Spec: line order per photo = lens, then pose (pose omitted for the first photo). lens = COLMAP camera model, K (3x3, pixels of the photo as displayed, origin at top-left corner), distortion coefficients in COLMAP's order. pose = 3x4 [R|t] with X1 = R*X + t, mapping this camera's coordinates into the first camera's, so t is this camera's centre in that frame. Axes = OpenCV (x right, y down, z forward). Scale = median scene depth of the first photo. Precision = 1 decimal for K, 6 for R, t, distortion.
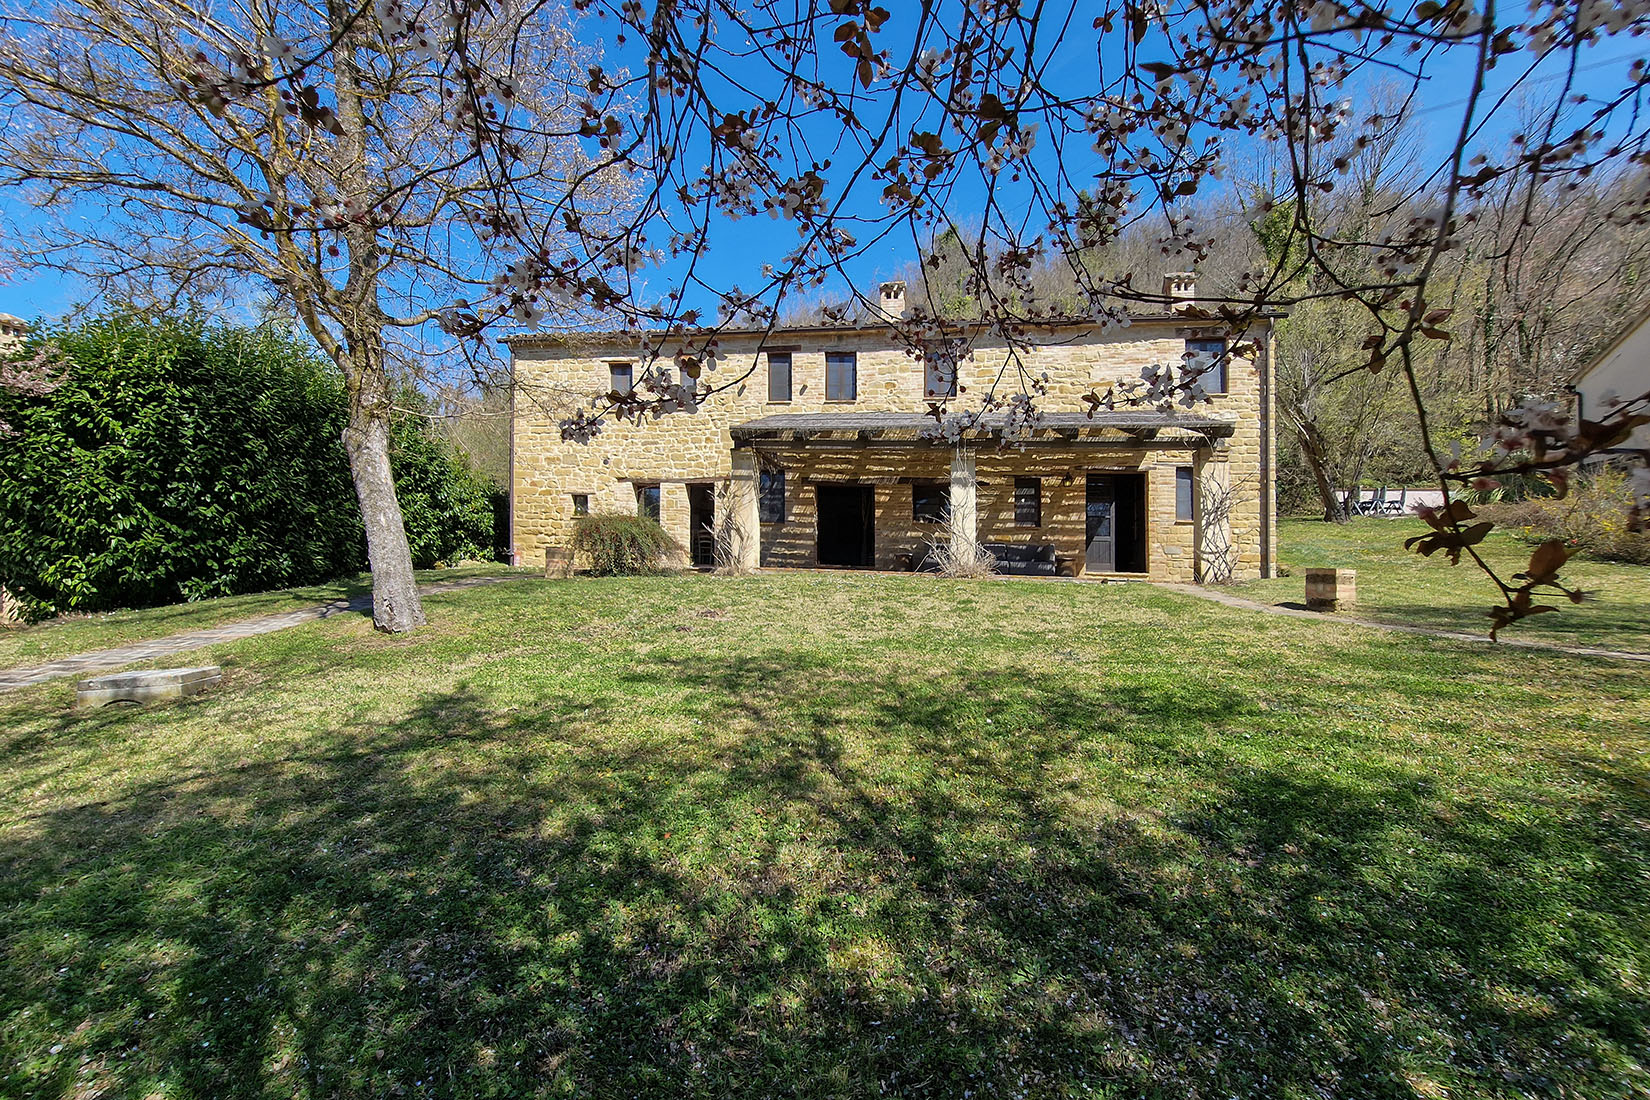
lens RADIAL K [[683.9, 0, 825.6], [0, 683.9, 548.9], [0, 0, 1]] dist [-0.002999, 0.000195]
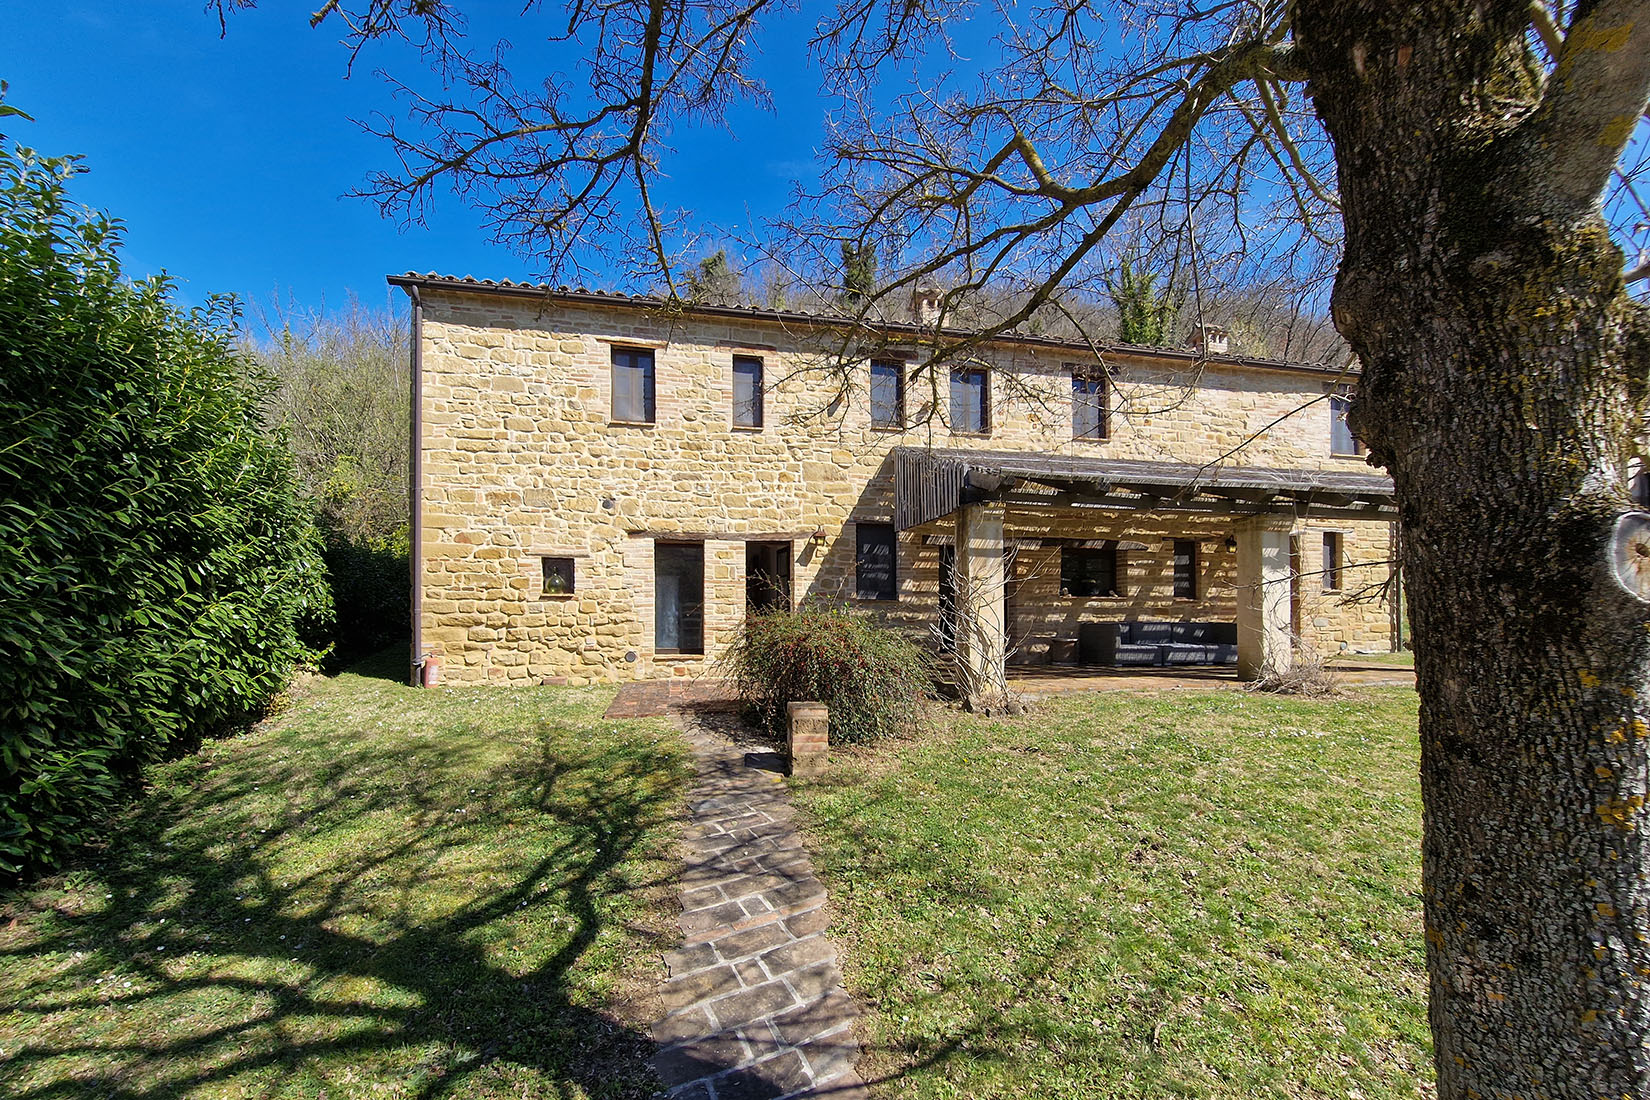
lens RADIAL K [[683.9, 0, 814.1], [0, 683.9, 547.7], [0, 0, 1]] dist [-0.002999, 0.000195]
pose [[0.911425, -0.002232, 0.411459, -0.438607], [0.013918, 0.999580, -0.025407, -0.076283], [-0.411230, 0.028883, 0.911074, 0.397536]]
